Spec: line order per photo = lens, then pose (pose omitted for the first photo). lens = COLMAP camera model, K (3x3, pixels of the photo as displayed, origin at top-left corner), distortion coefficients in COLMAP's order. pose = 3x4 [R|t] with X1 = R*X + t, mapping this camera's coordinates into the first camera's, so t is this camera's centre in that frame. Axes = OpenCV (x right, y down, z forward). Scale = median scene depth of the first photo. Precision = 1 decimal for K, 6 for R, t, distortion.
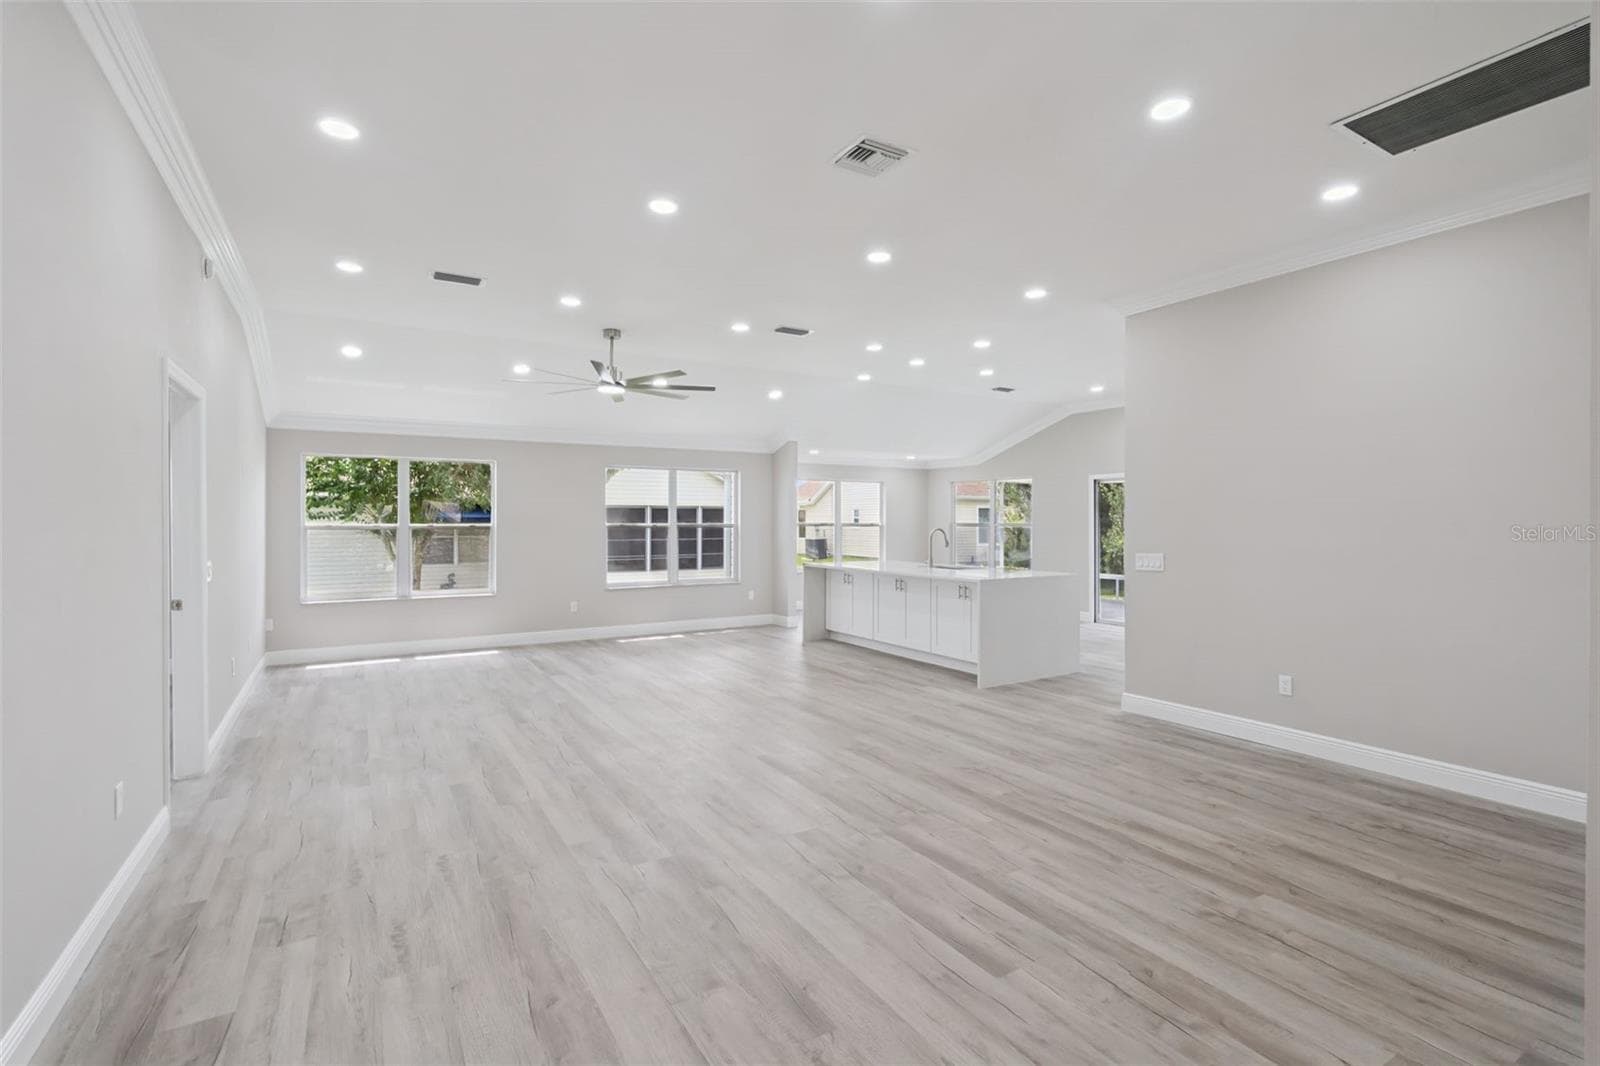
lens RADIAL K [[718.6, 0, 798.9], [0, 718.6, 526.7], [0, 0, 1]] dist [-0.000320, -0.000006]
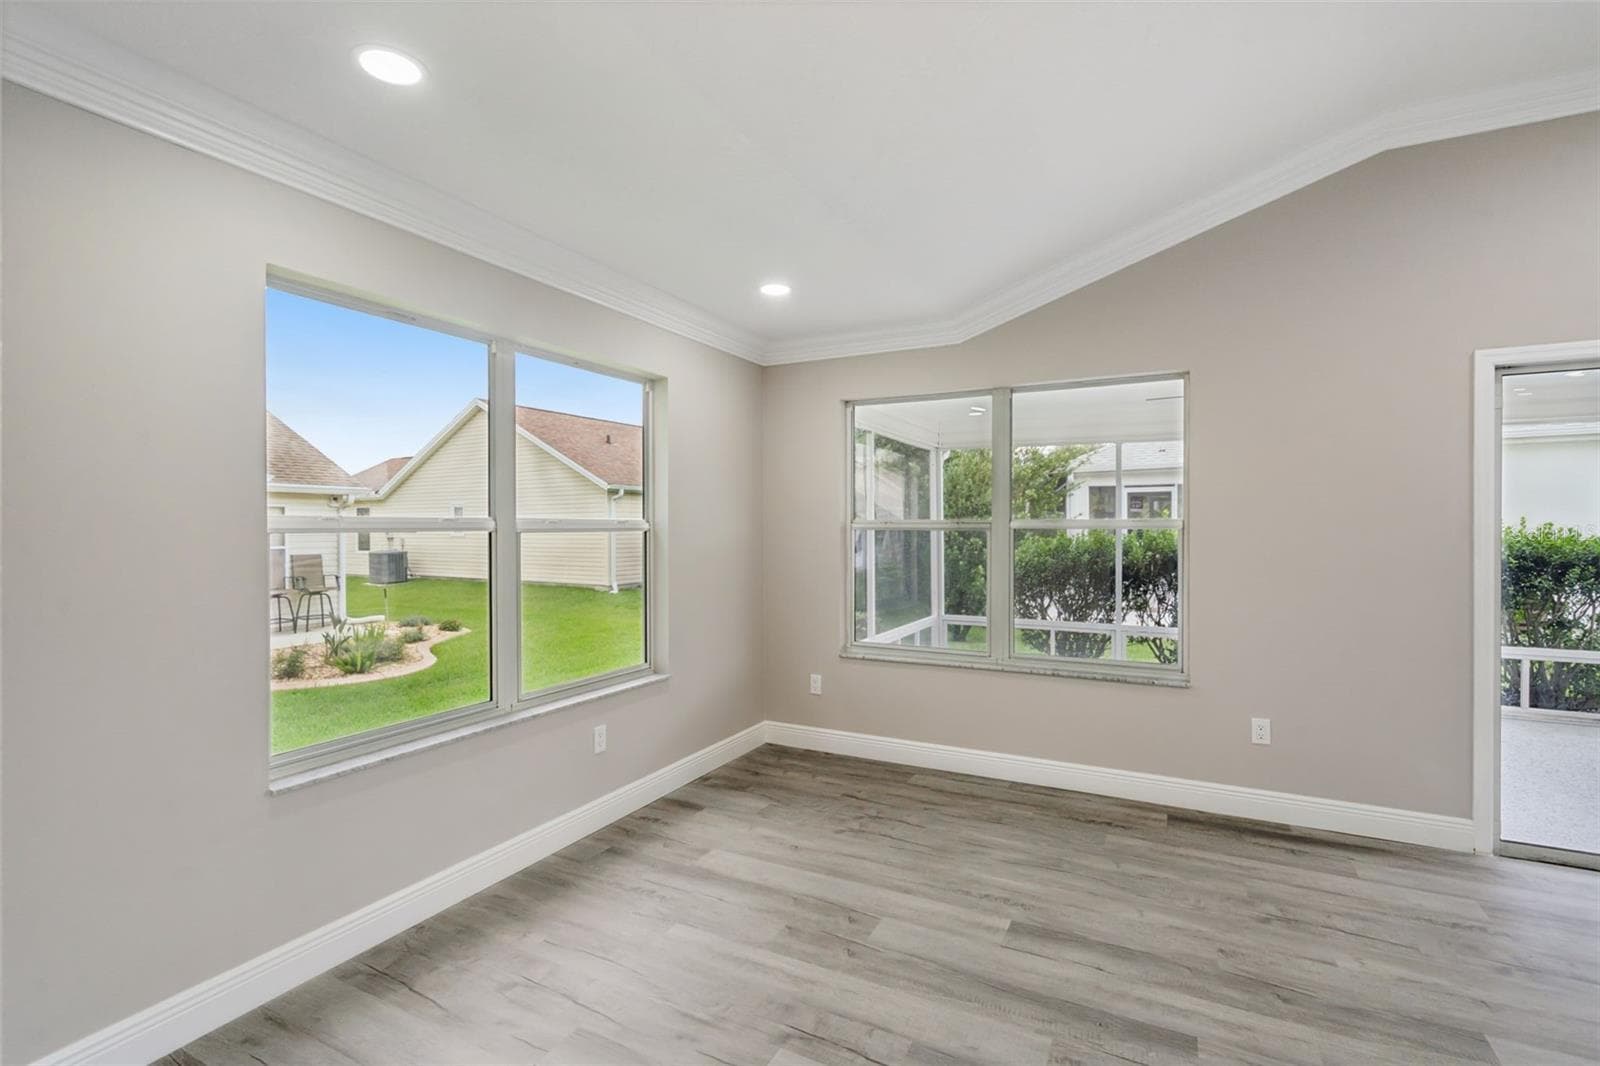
lens RADIAL K [[725.3, 0, 800.4], [0, 725.3, 527.8], [0, 0, 1]] dist [-0.004397, 0.000154]
pose [[0.855465, -0.004686, 0.517840, 0.010417], [0.006529, 0.999977, -0.001736, -0.001934], [-0.517820, 0.004866, 0.855476, 0.720315]]
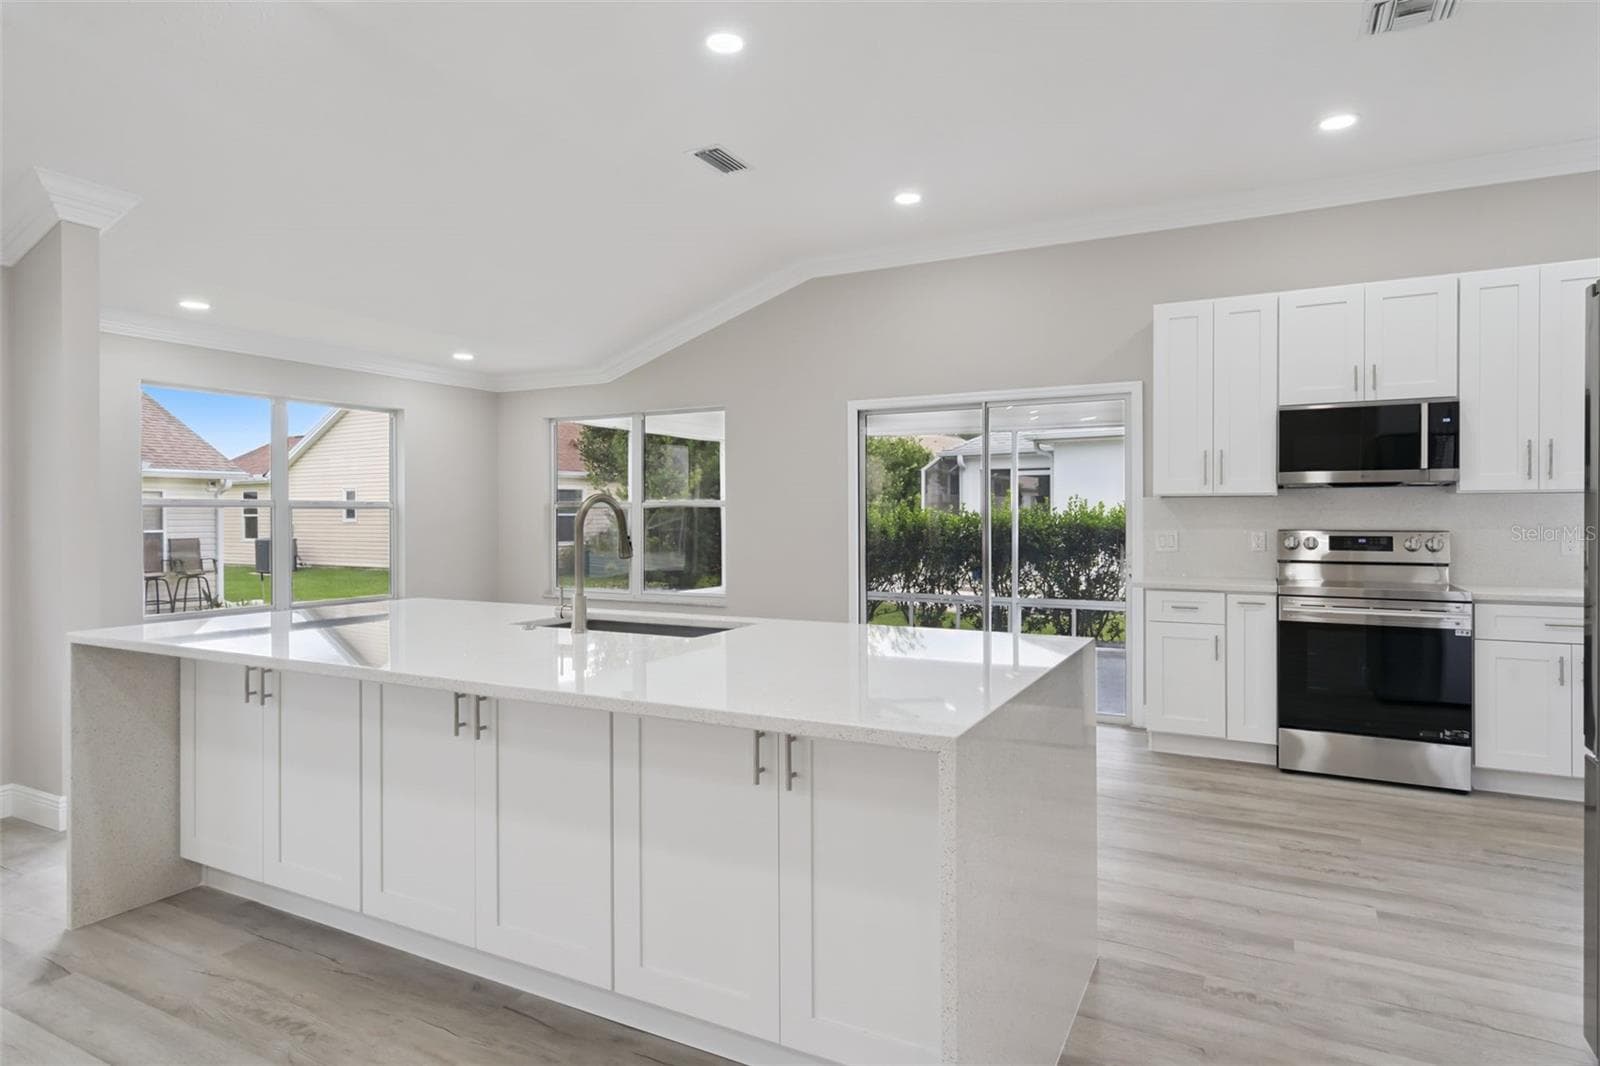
lens RADIAL K [[911.1, 0, 794.1], [0, 911.1, 517.7], [0, 0, 1]] dist [0.012856, -0.000752]
pose [[0.864878, -0.006332, 0.501942, 0.041860], [0.007126, 0.999975, 0.000336, 0.006347], [-0.501931, 0.003286, 0.864901, 0.359945]]
